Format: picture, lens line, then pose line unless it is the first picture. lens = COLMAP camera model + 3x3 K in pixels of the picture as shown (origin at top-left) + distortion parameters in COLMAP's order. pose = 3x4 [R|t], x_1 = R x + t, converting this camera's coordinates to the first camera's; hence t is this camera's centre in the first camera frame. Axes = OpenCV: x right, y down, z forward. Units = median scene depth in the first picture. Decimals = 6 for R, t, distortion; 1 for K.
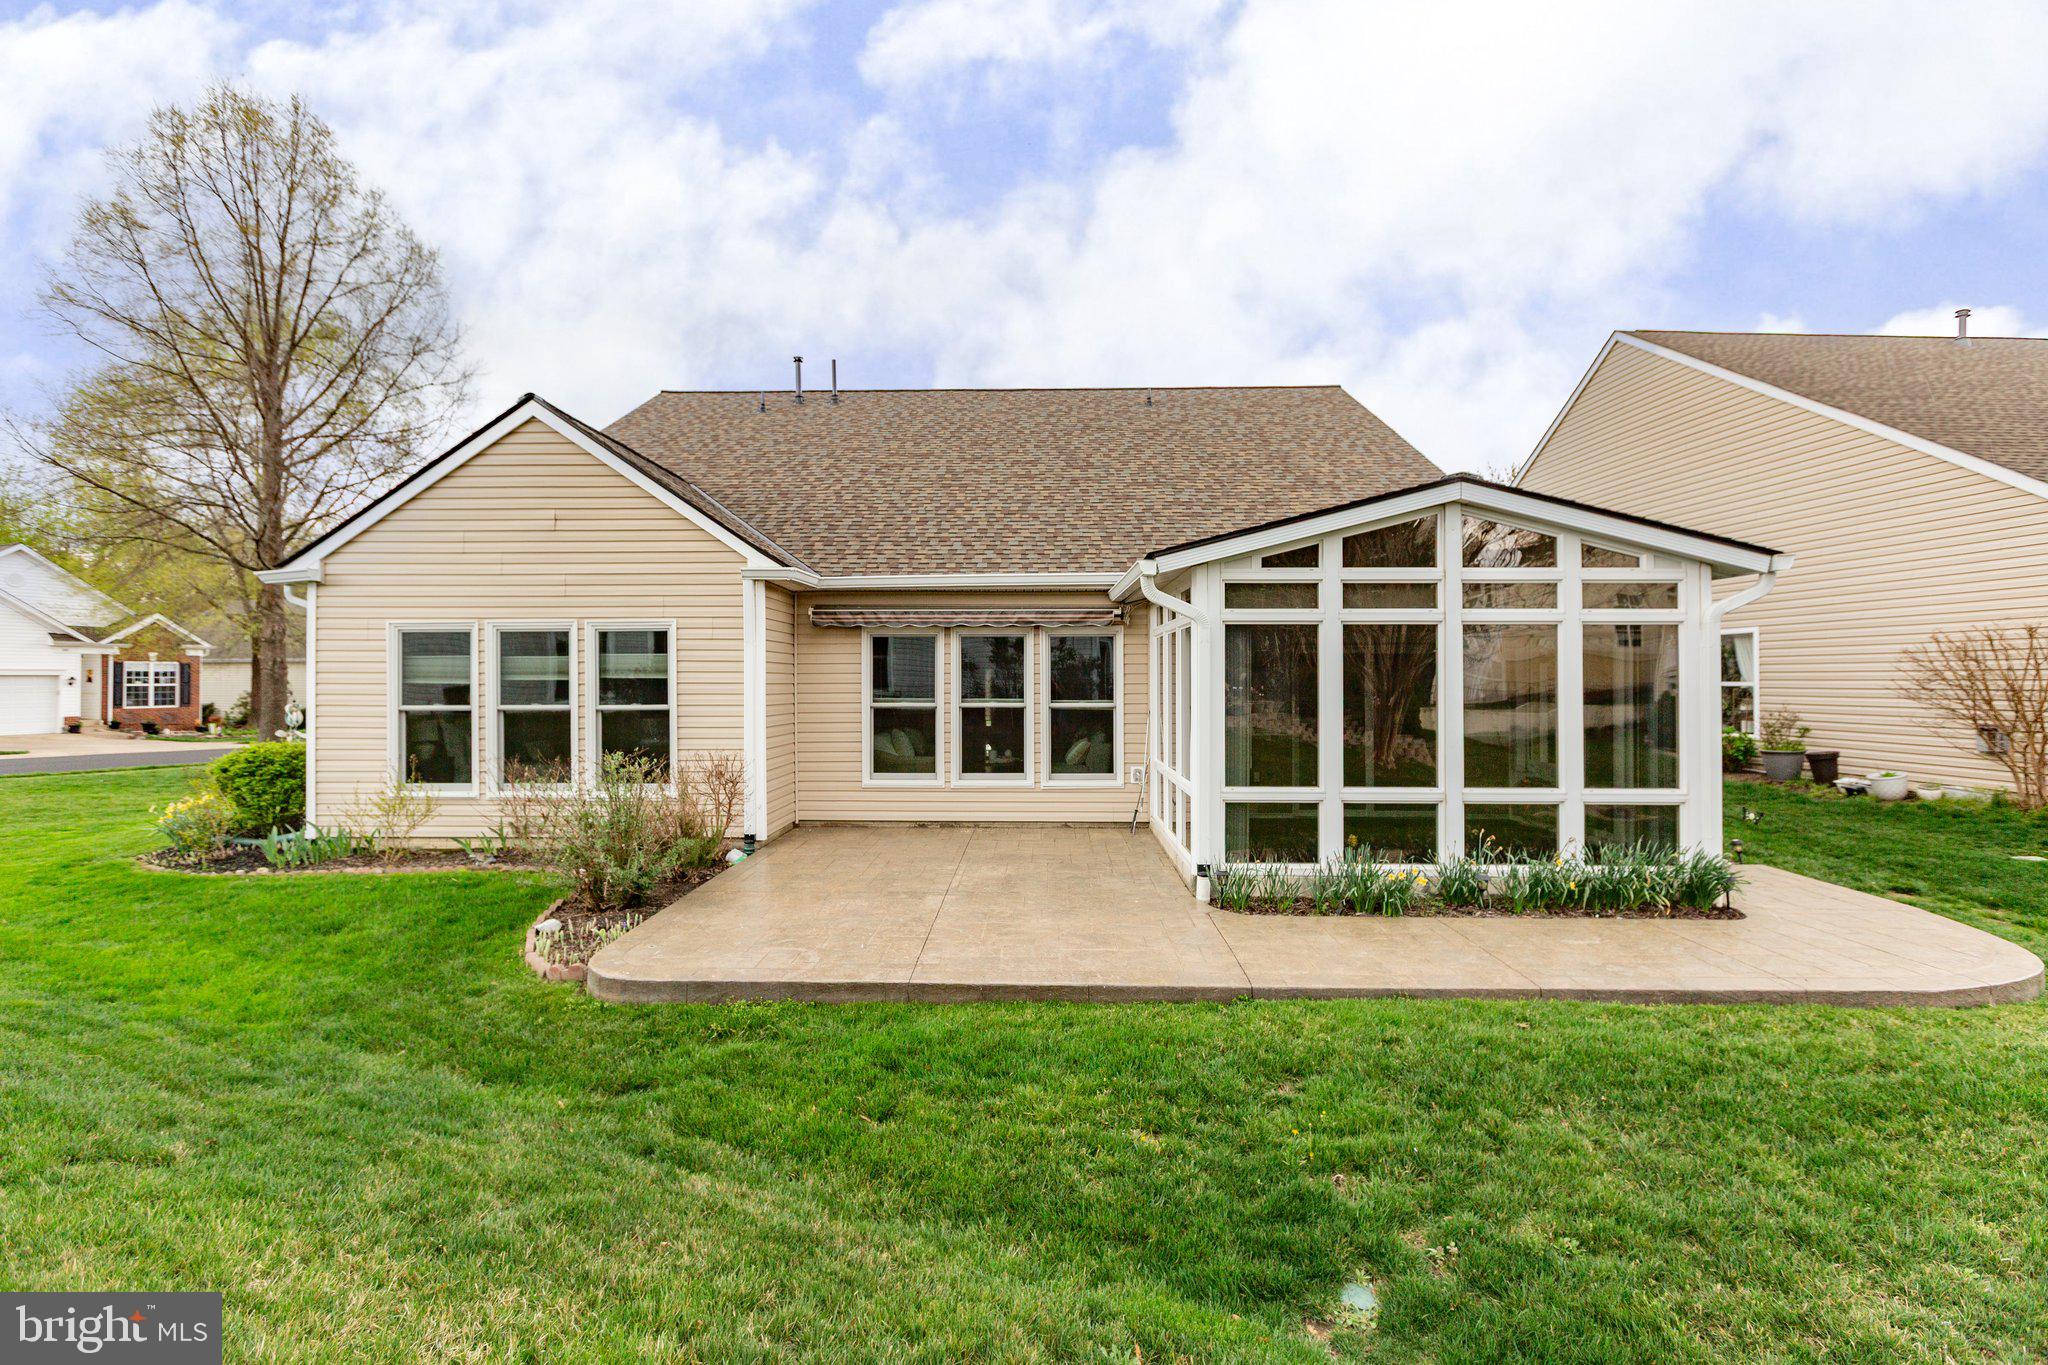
lens RADIAL K [[905.3, 0, 1010.3], [0, 905.3, 677.8], [0, 0, 1]] dist [-0.004159, 0.002357]
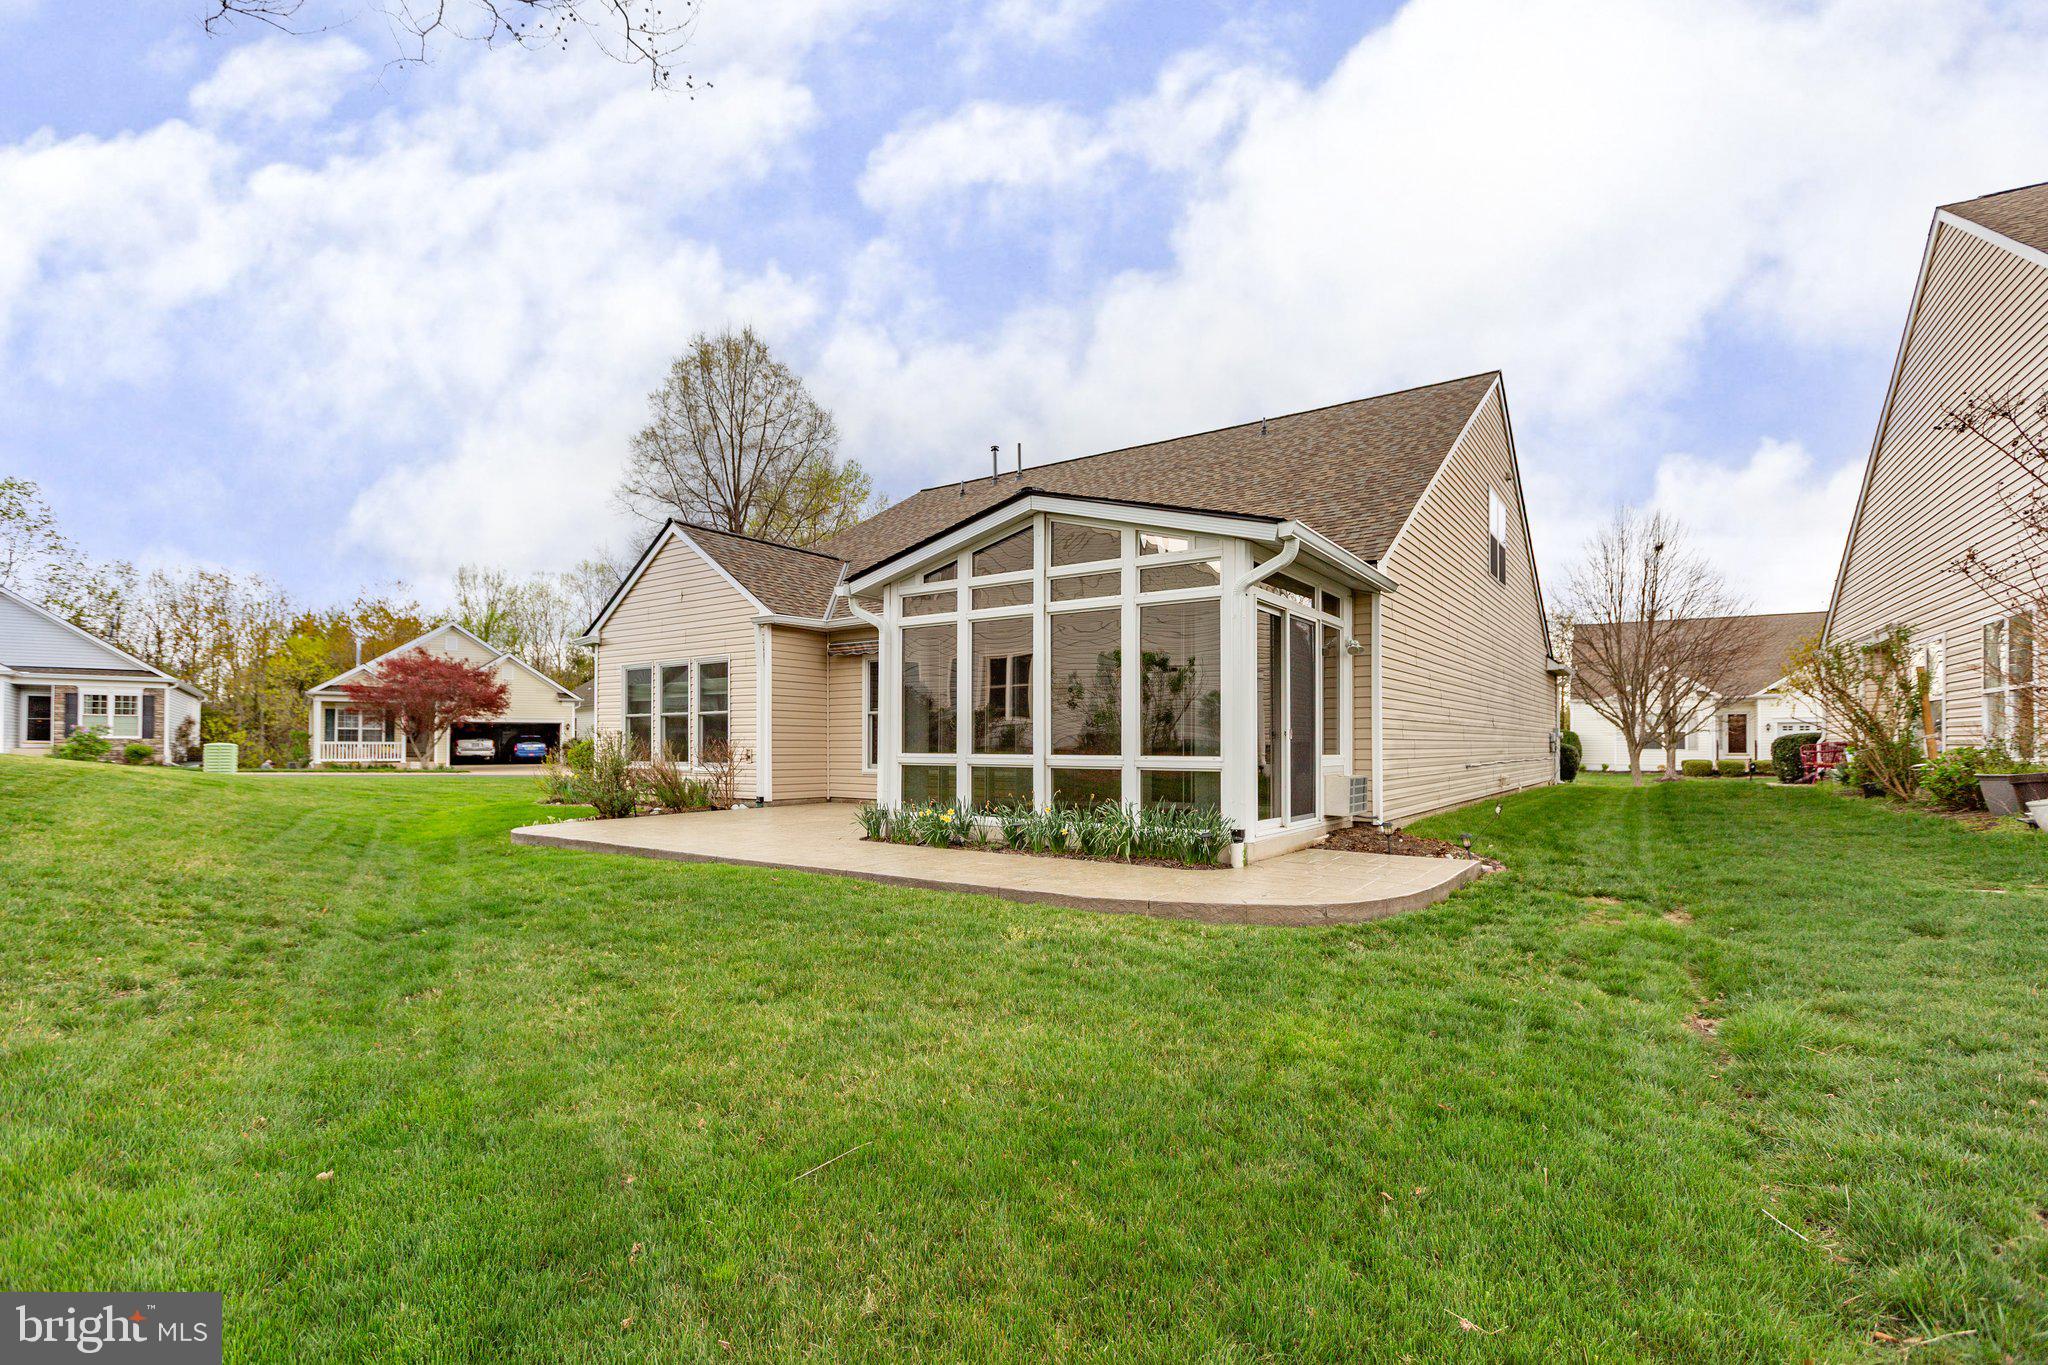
lens RADIAL K [[905.3, 0, 1017.3], [0, 905.3, 740.2], [0, 0, 1]] dist [-0.004159, 0.002357]
pose [[0.835824, -0.000206, -0.548998, 0.858769], [-0.001812, 0.999993, -0.003134, 0.083035], [0.548995, 0.003614, 0.835818, -0.003371]]
